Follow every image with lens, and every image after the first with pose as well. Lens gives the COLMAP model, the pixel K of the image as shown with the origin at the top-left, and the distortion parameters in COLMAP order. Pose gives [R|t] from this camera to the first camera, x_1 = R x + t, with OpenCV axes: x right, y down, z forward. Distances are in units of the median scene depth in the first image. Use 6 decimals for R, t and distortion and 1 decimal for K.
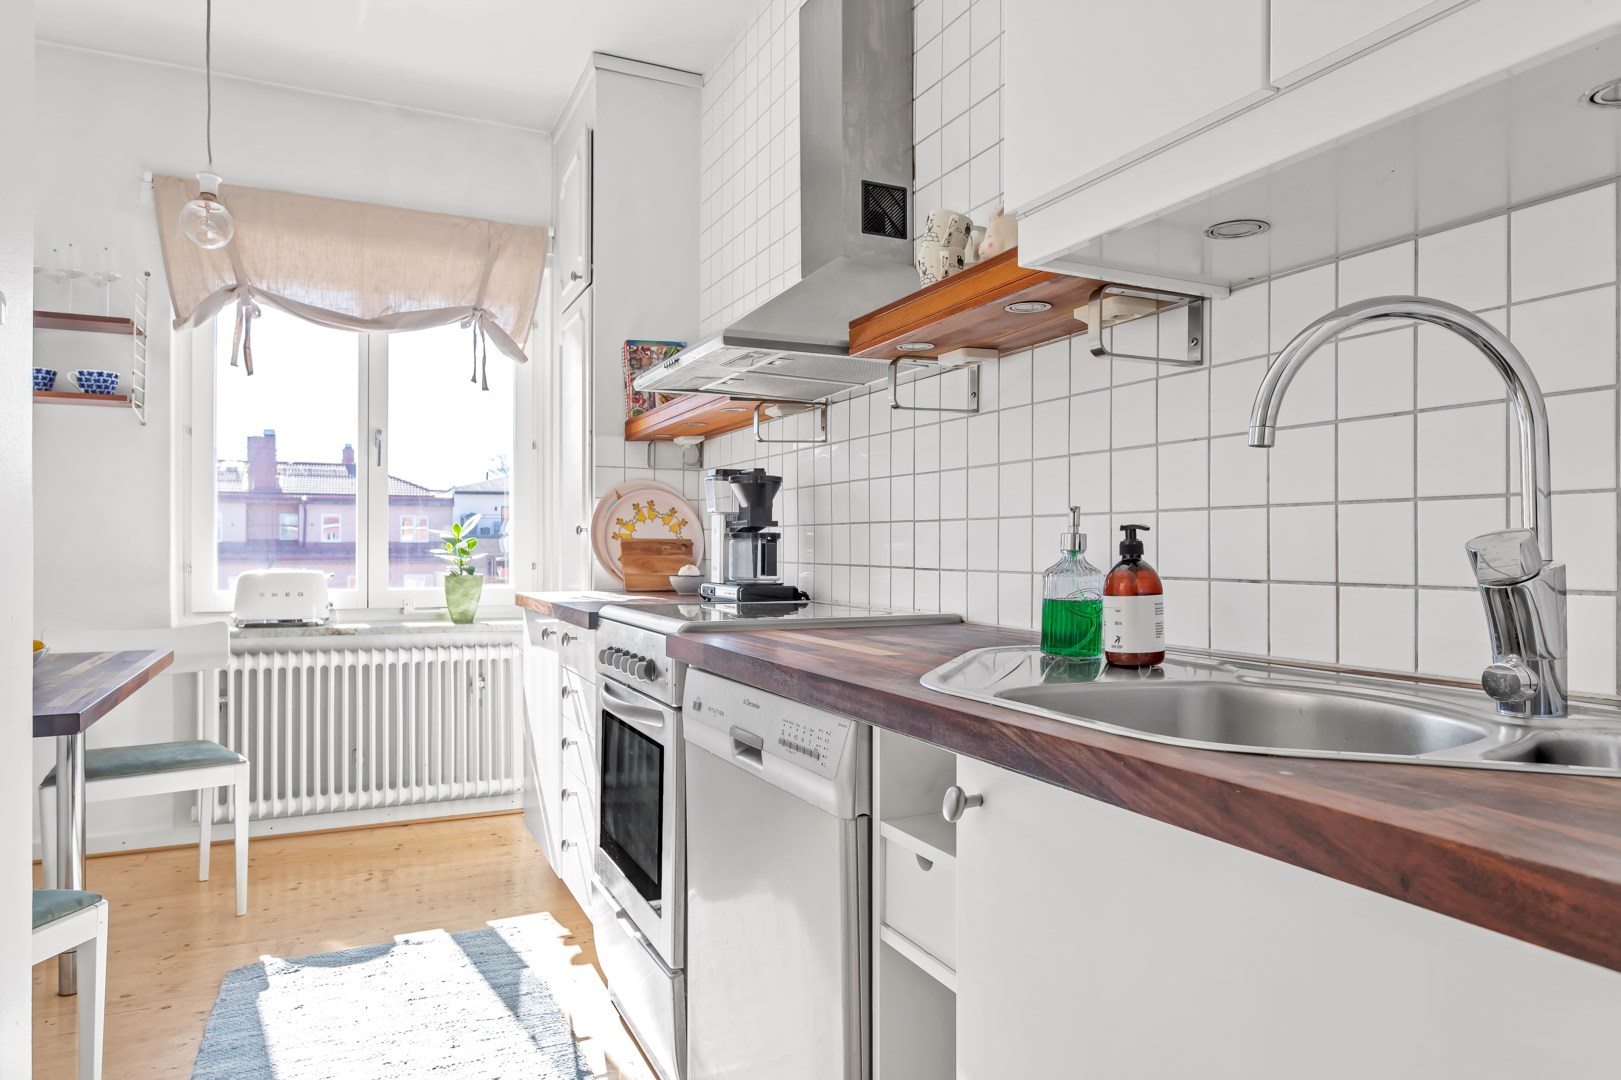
lens RADIAL K [[990.0, 0, 806.2], [0, 990.0, 543.9], [0, 0, 1]] dist [-0.014931, 0.005064]
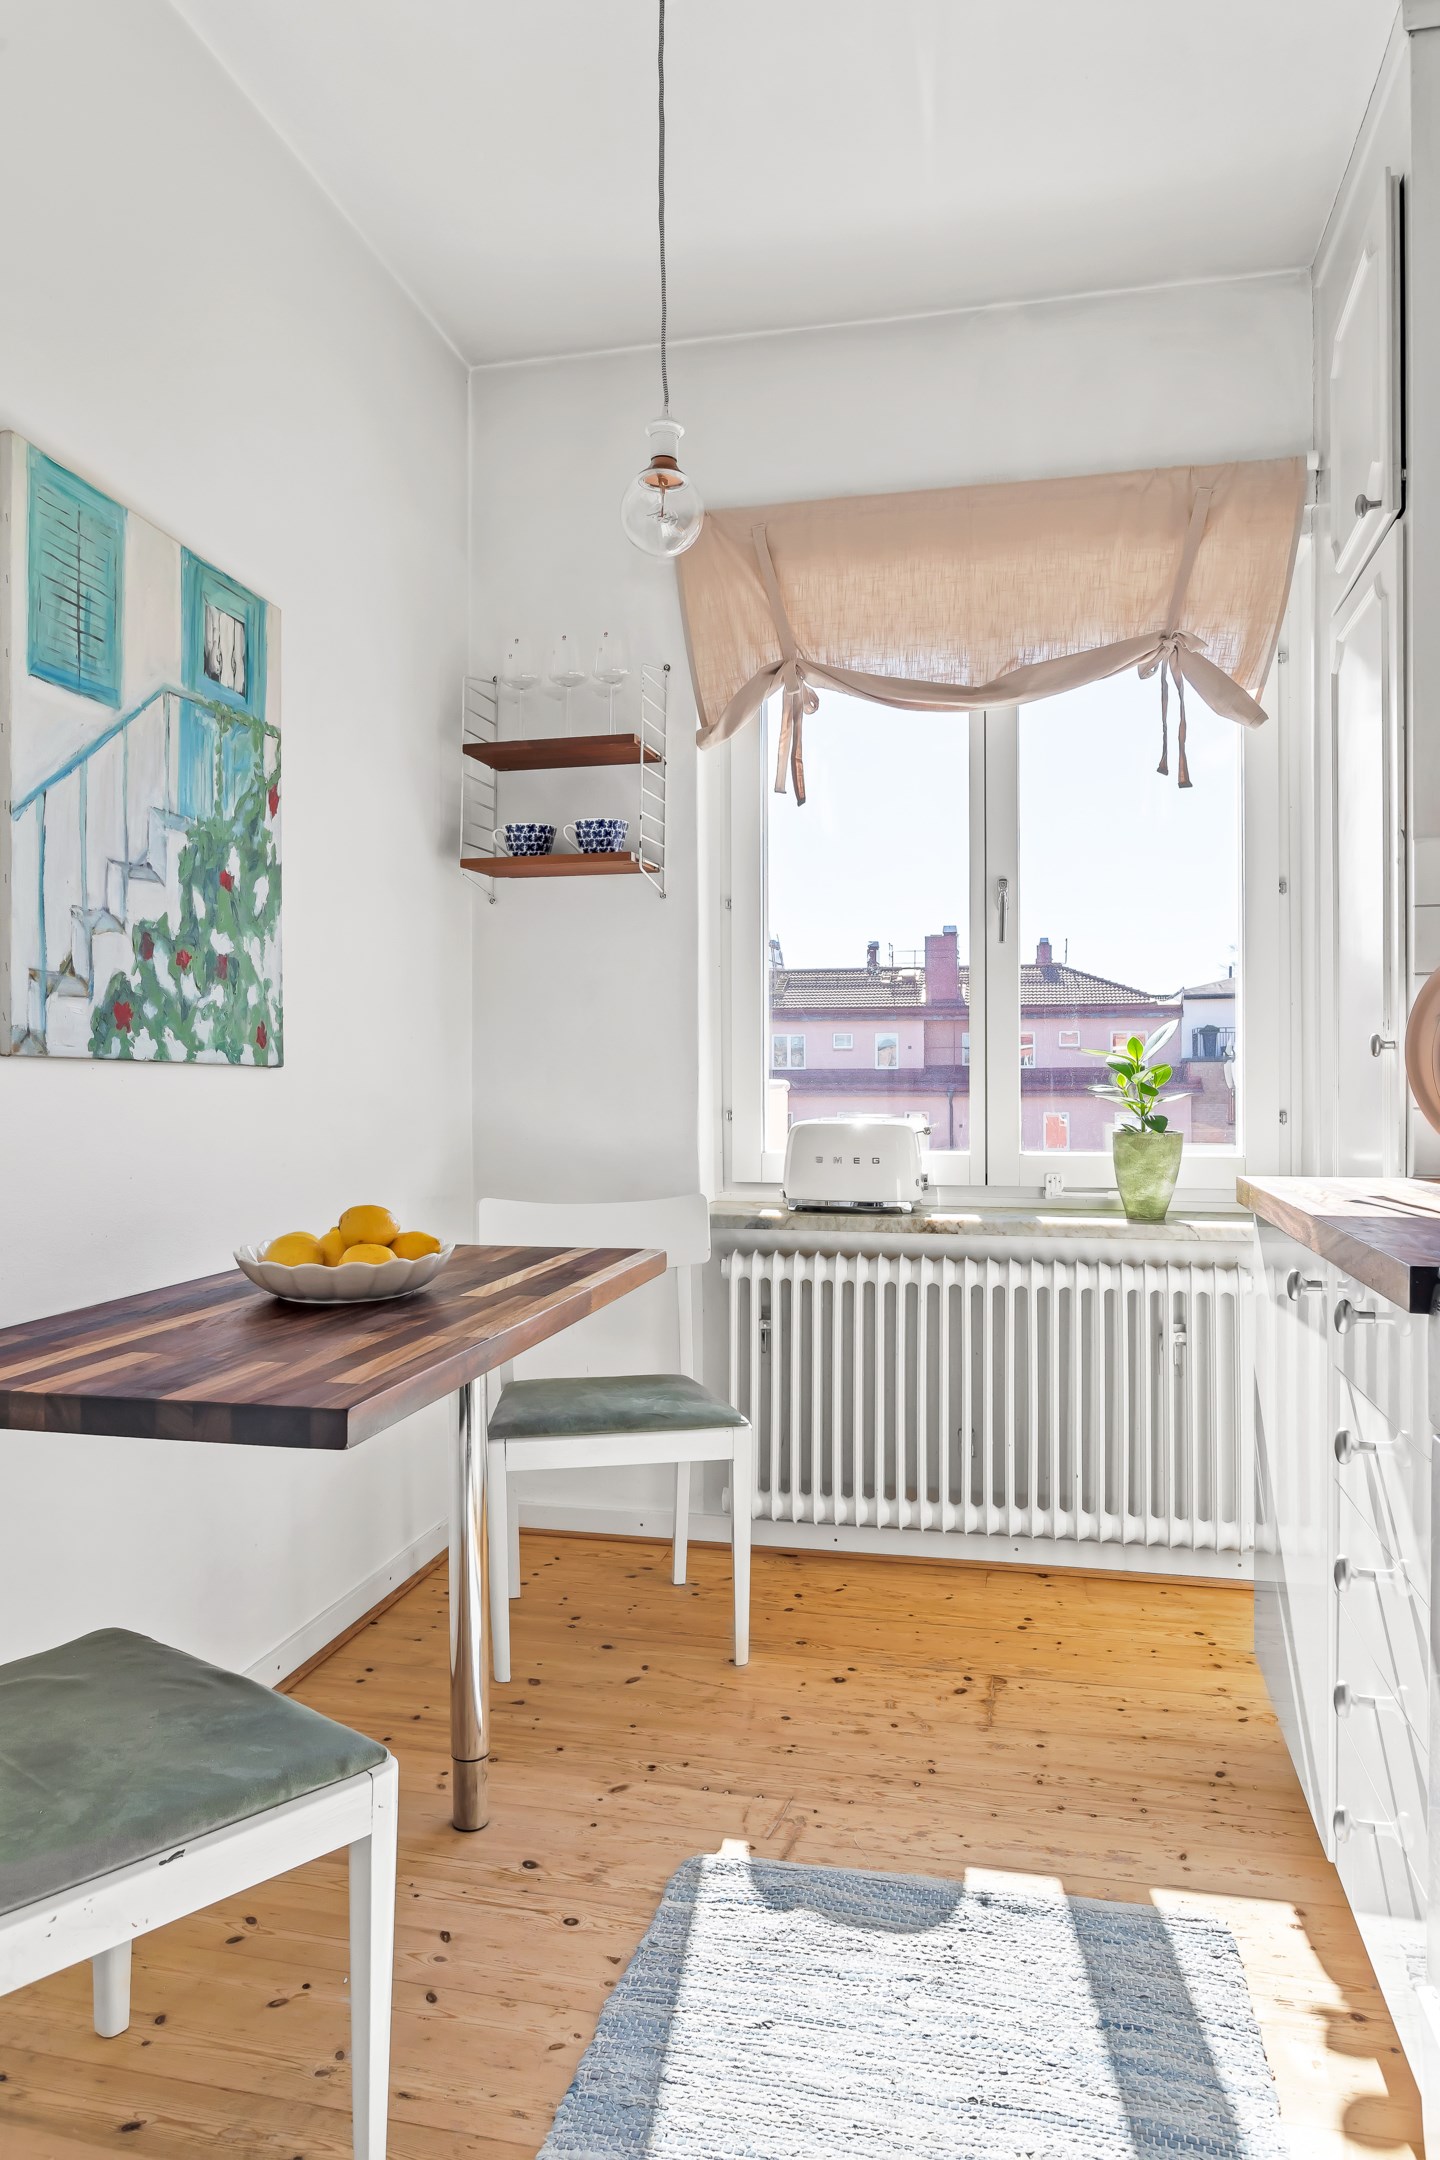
lens RADIAL K [[1388.0, 0, 715.5], [0, 1388.0, 1079.1], [0, 0, 1]] dist [-0.008952, 0.003573]
pose [[0.784716, -0.001573, -0.619854, -0.067718], [0.005908, 0.999970, 0.004941, -0.003130], [0.619828, -0.007539, 0.784702, 0.286776]]
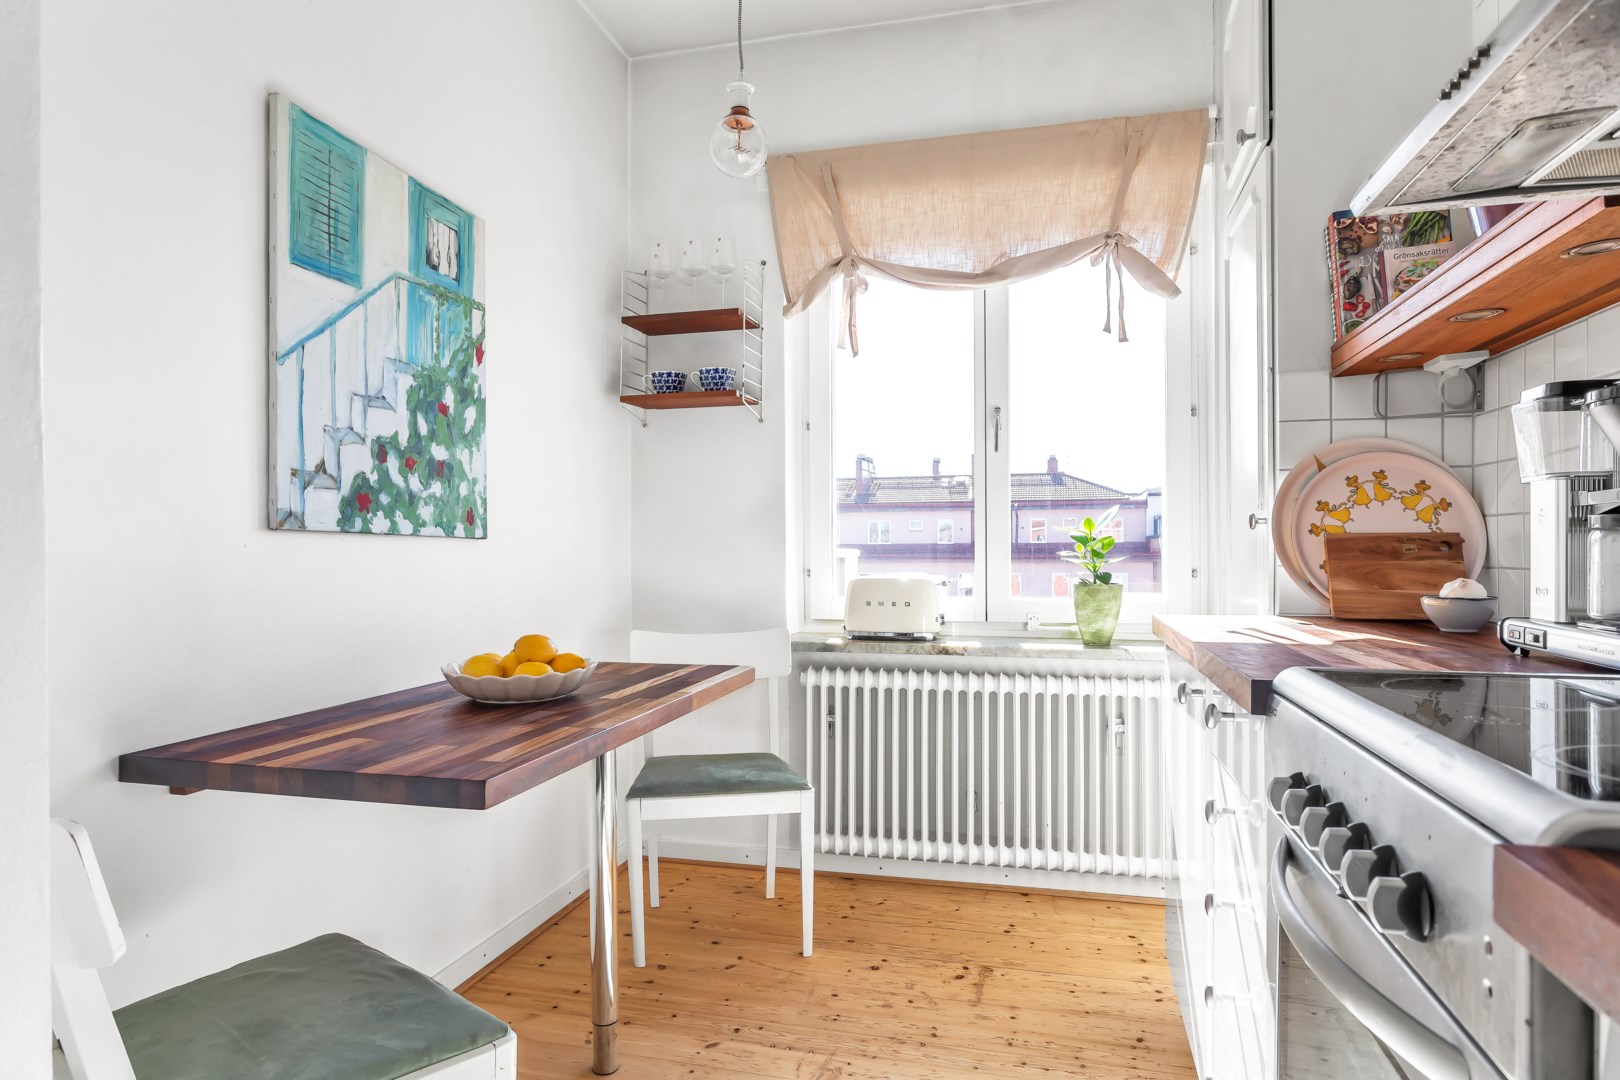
lens RADIAL K [[934.0, 0, 804.8], [0, 934.0, 550.1], [0, 0, 1]] dist [-0.014844, 0.010197]
pose [[0.767139, -0.003804, -0.641469, -0.060383], [0.008127, 0.999960, 0.003789, 0.000377], [0.641429, -0.008119, 0.767139, 0.328703]]
